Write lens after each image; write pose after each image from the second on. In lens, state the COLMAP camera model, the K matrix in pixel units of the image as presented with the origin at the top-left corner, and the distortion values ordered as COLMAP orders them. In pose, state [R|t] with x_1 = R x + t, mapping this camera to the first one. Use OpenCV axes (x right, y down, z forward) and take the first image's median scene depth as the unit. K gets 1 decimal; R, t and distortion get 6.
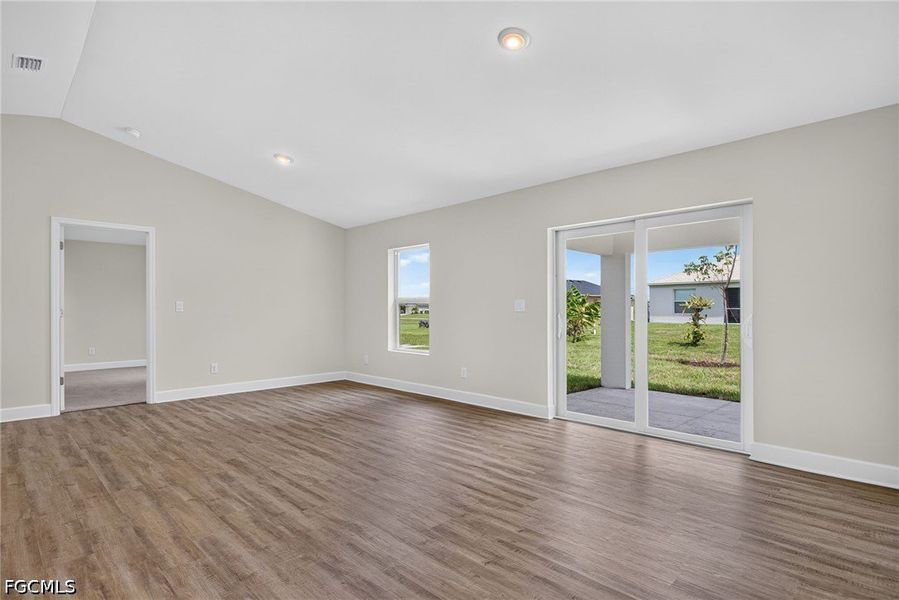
lens RADIAL K [[451.2, 0, 448.9], [0, 451.2, 305.1], [0, 0, 1]] dist [-0.002462, -0.002514]
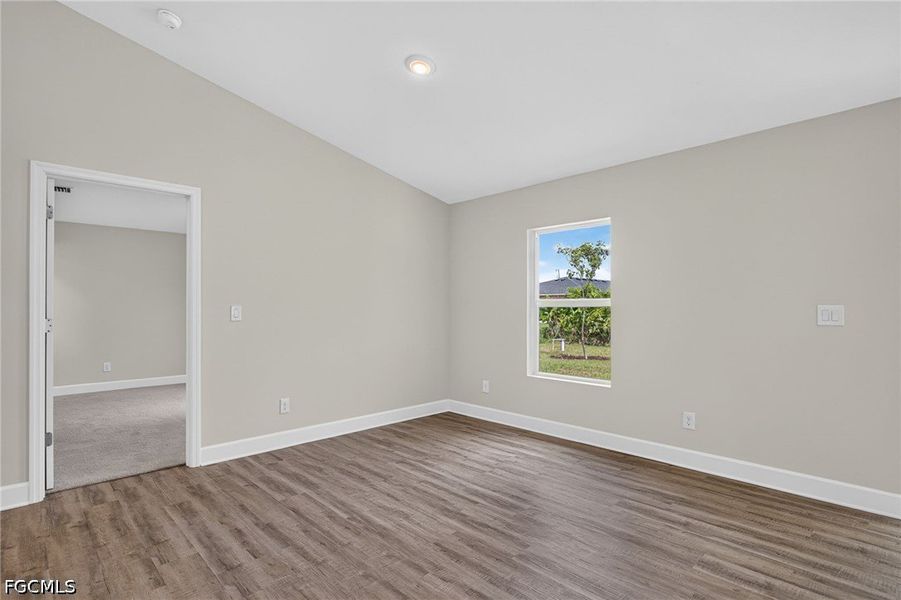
lens RADIAL K [[452.2, 0, 460.1], [0, 452.2, 304.7], [0, 0, 1]] dist [-0.002462, -0.002514]
pose [[0.999885, 0.002805, -0.014934, -0.379887], [-0.002818, 0.999996, -0.000872, -0.012800], [0.014931, 0.000914, 0.999888, 0.507831]]
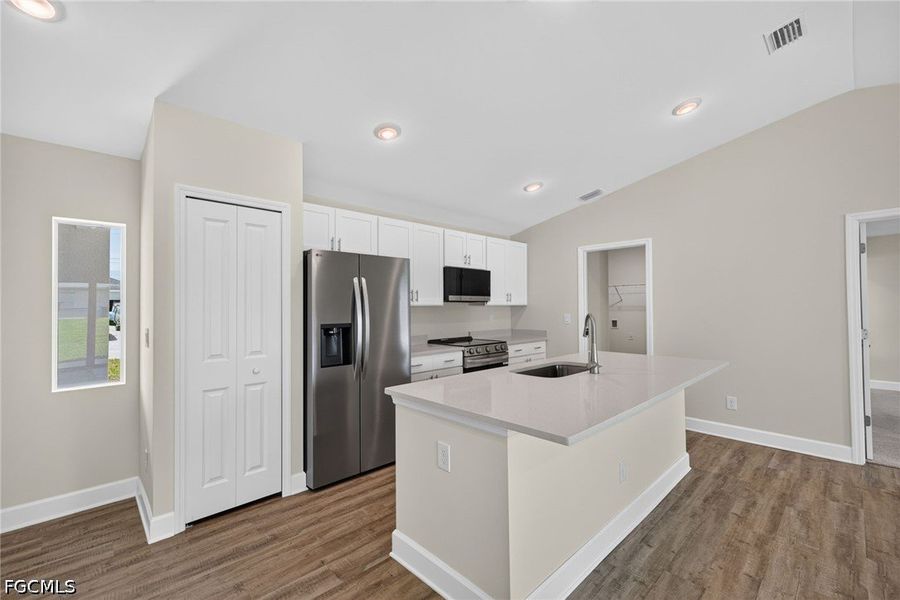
lens RADIAL K [[384.9, 0, 453.3], [0, 384.9, 298.9], [0, 0, 1]] dist [0.008663, -0.000942]
pose [[-0.022946, -0.017857, -0.999577, -0.202566], [0.009635, 0.999790, -0.018082, -0.047401], [0.999690, -0.010046, -0.022770, 0.364984]]
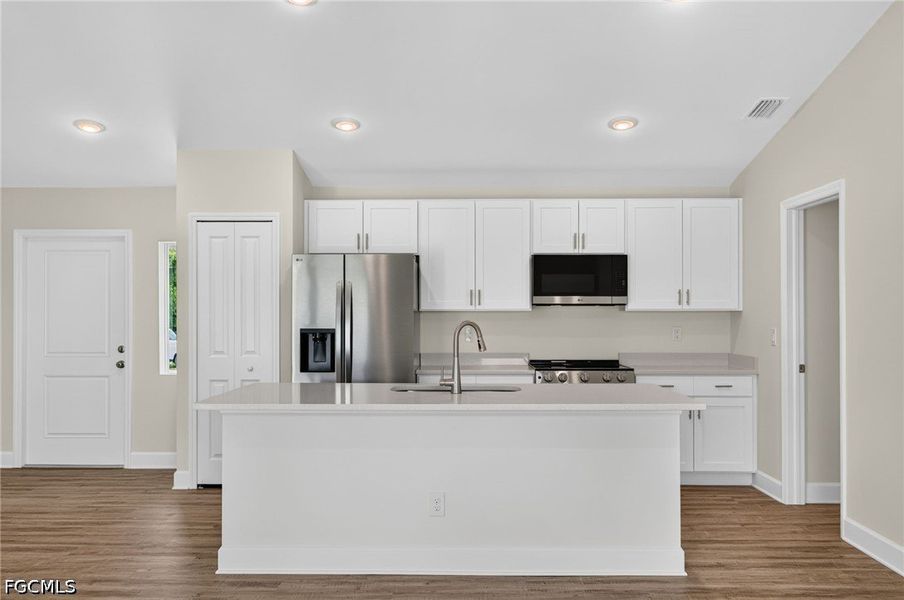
lens RADIAL K [[771.0, 0, 452.4], [0, 771.0, 307.0], [0, 0, 1]] dist [0.003637, 0.009234]
pose [[-0.722187, -0.005545, -0.691675, -0.123197], [0.003687, 0.999923, -0.011865, -0.037826], [0.691688, -0.011119, -0.722111, 1.317627]]
